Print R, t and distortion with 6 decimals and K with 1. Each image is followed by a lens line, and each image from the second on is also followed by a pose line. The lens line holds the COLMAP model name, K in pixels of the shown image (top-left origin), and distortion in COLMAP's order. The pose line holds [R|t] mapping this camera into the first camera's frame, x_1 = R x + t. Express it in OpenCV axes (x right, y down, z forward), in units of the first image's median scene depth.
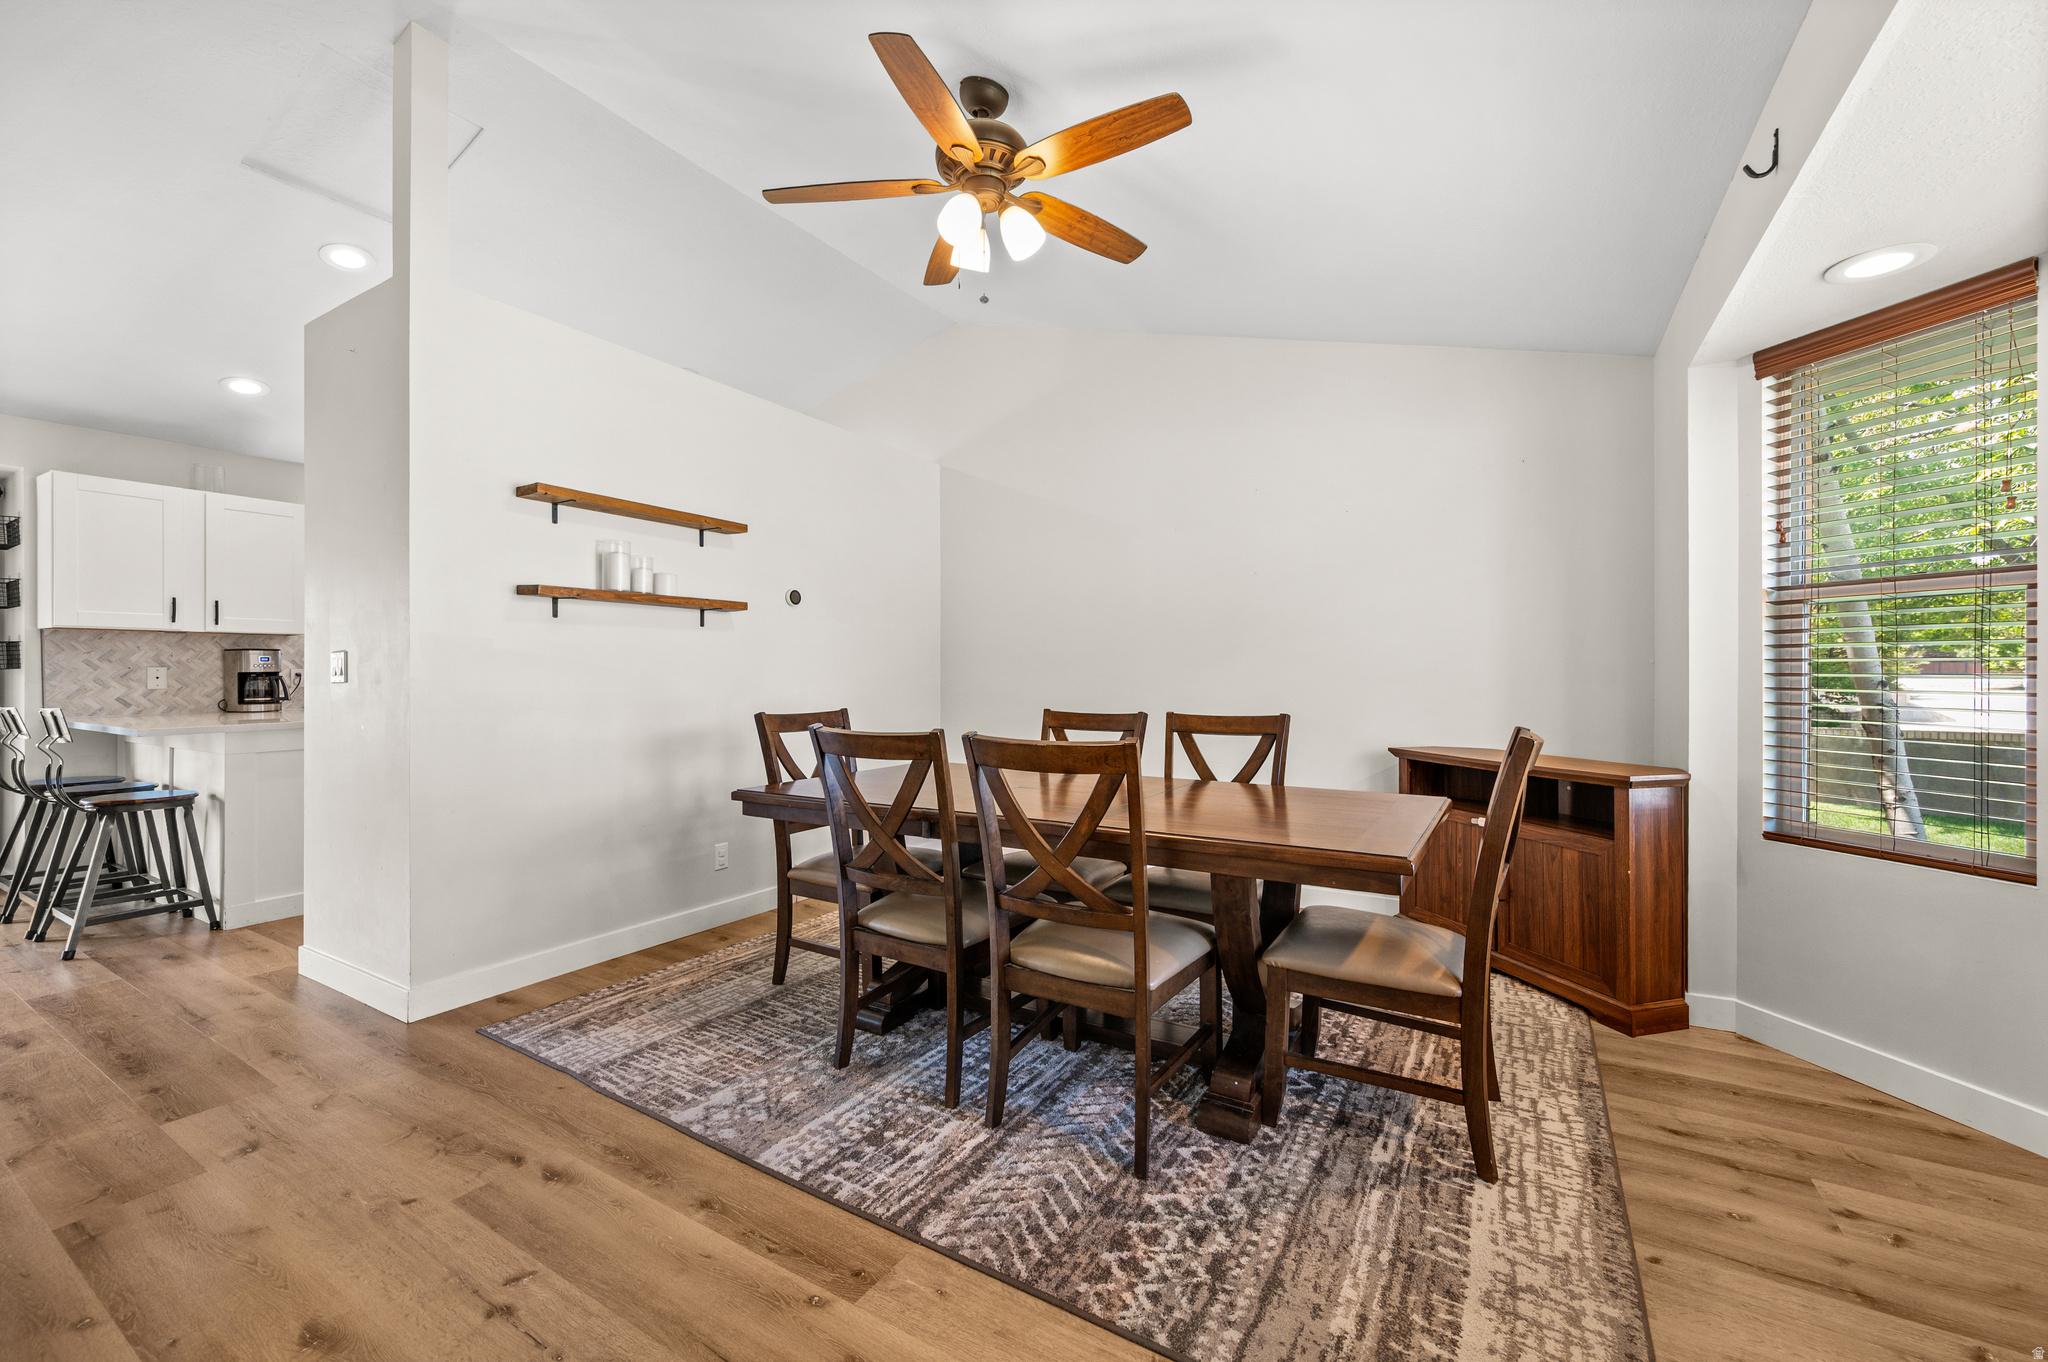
lens RADIAL K [[816.8, 0, 1014.6], [0, 816.8, 677.9], [0, 0, 1]] dist [-0.000962, 0.000074]
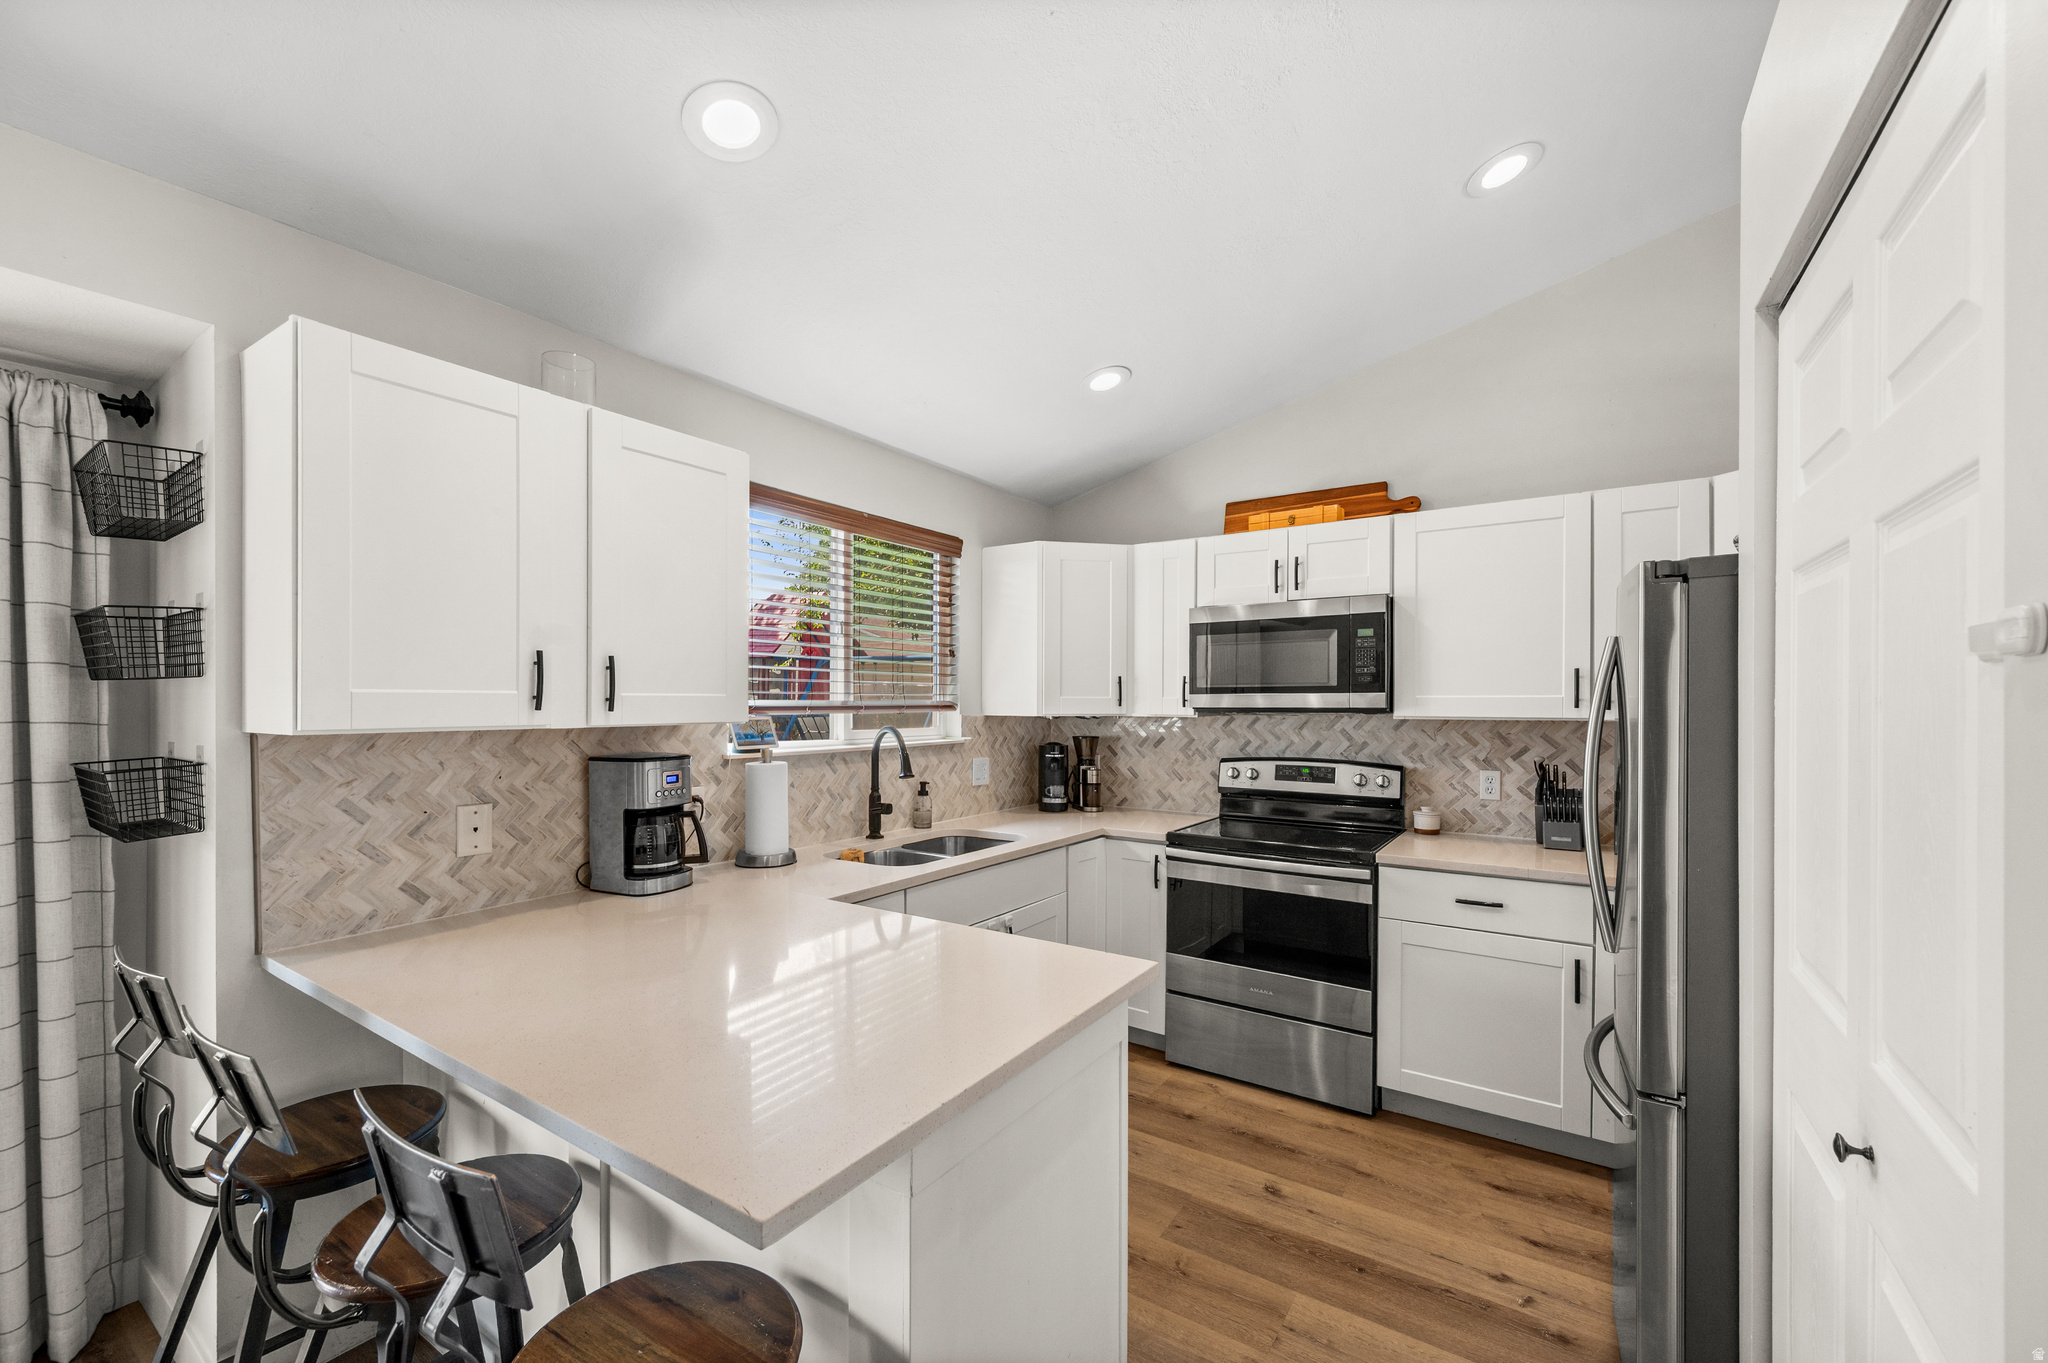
lens RADIAL K [[816.8, 0, 993.5], [0, 816.8, 707.5], [0, 0, 1]] dist [-0.000962, 0.000074]
pose [[0.998928, -0.001060, -0.046281, -0.753573], [0.001070, 0.999999, 0.000198, -0.067094], [0.046281, -0.000248, 0.998928, 0.572471]]
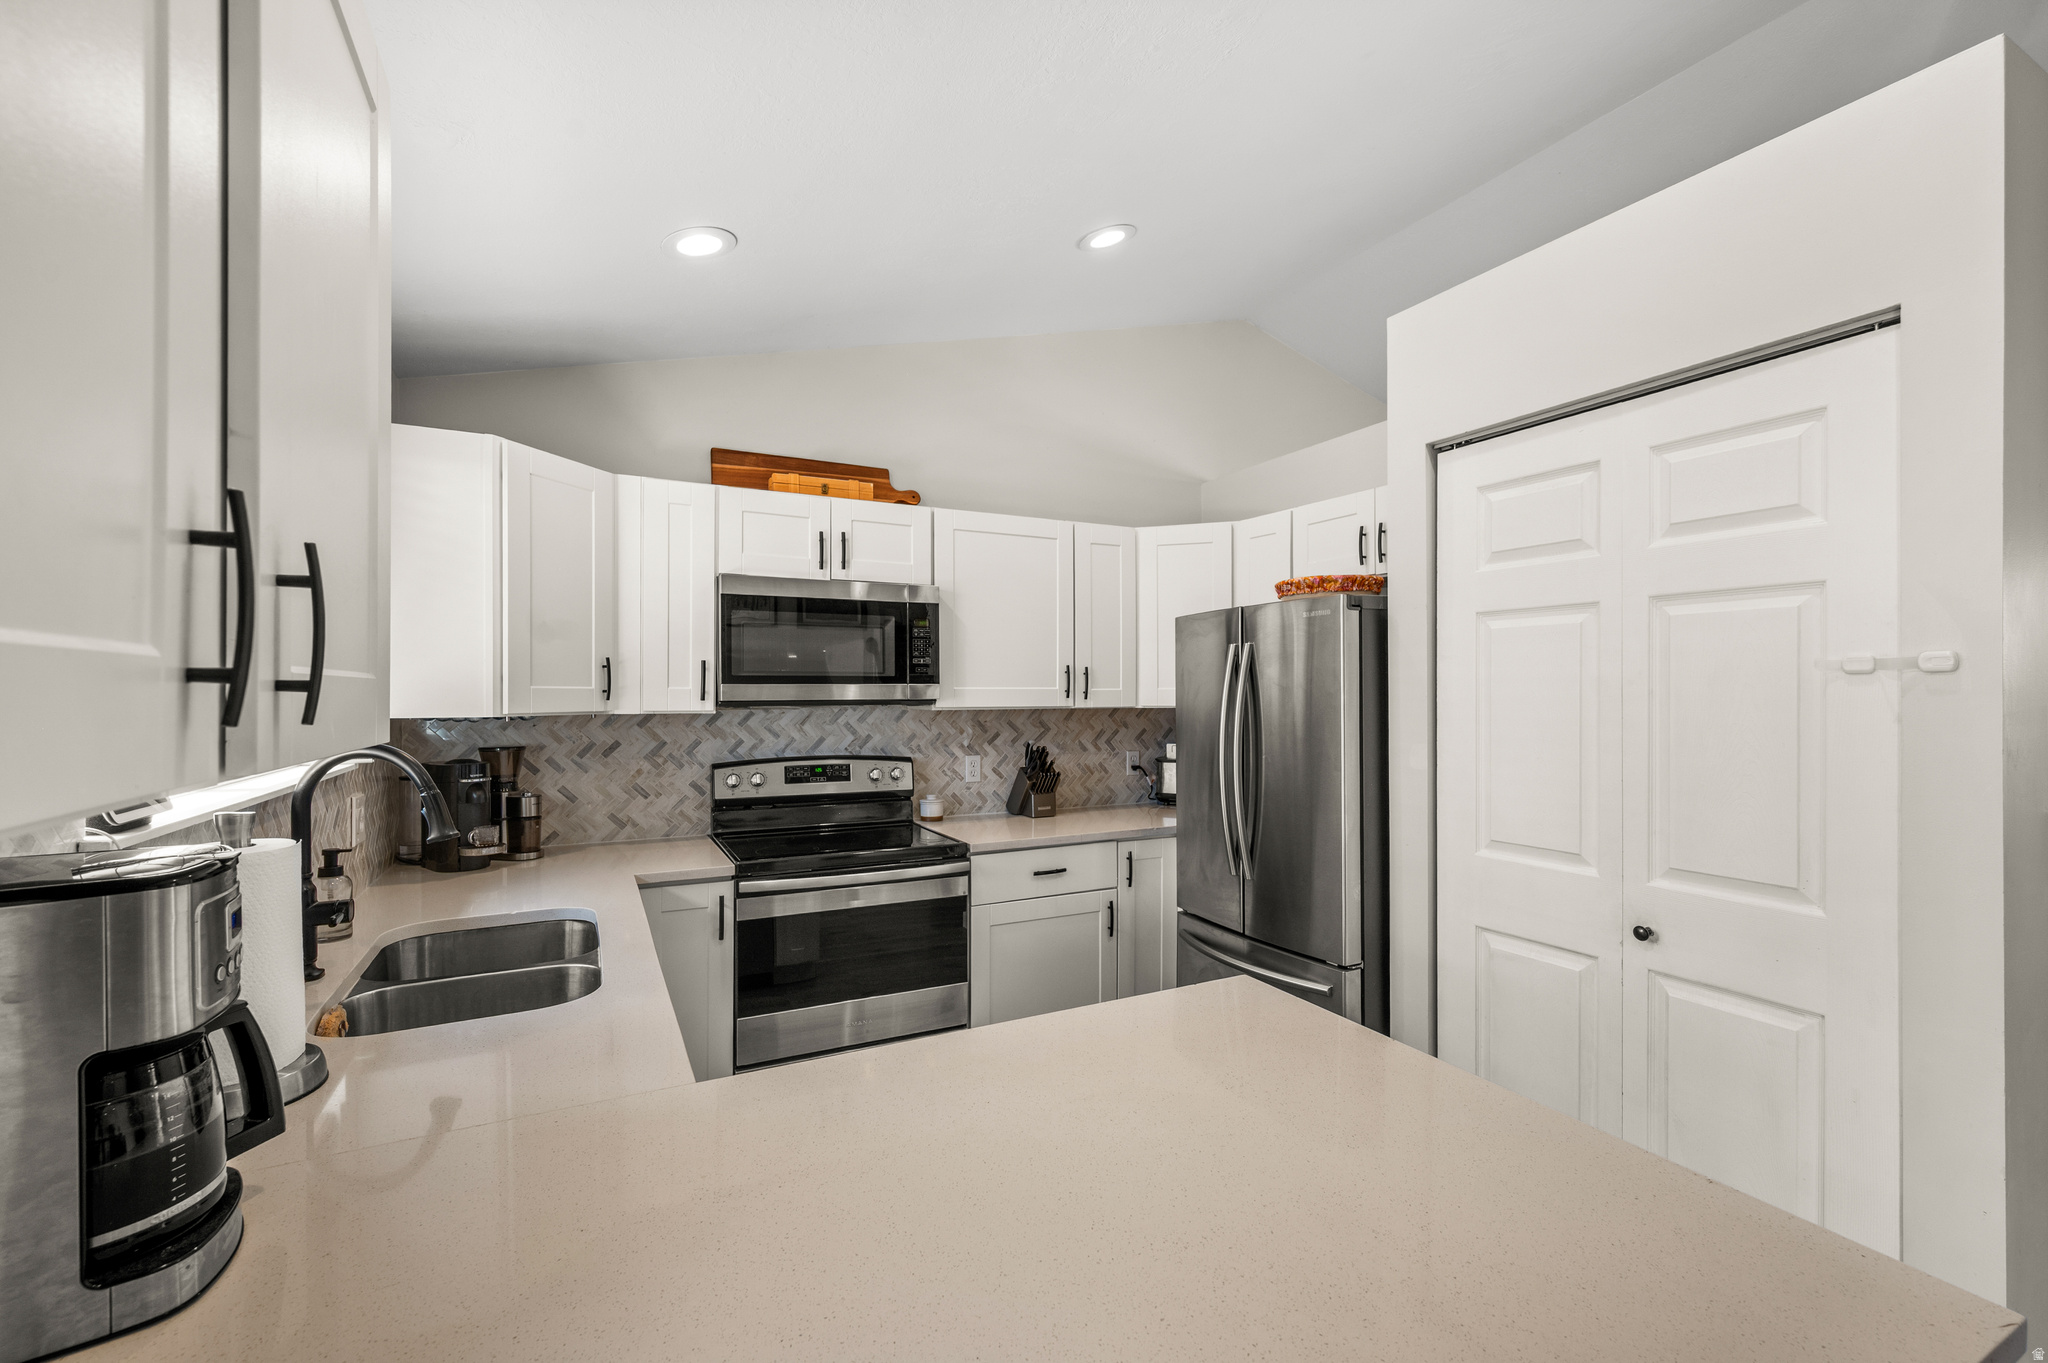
lens RADIAL K [[880.0, 0, 1027.0], [0, 880.0, 696.4], [0, 0, 1]] dist [-0.002494, -0.000030]
pose [[0.504065, -0.005451, 0.863648, -1.273023], [0.009570, 0.999954, 0.000726, -0.069161], [-0.863612, 0.007899, 0.504094, 1.021829]]
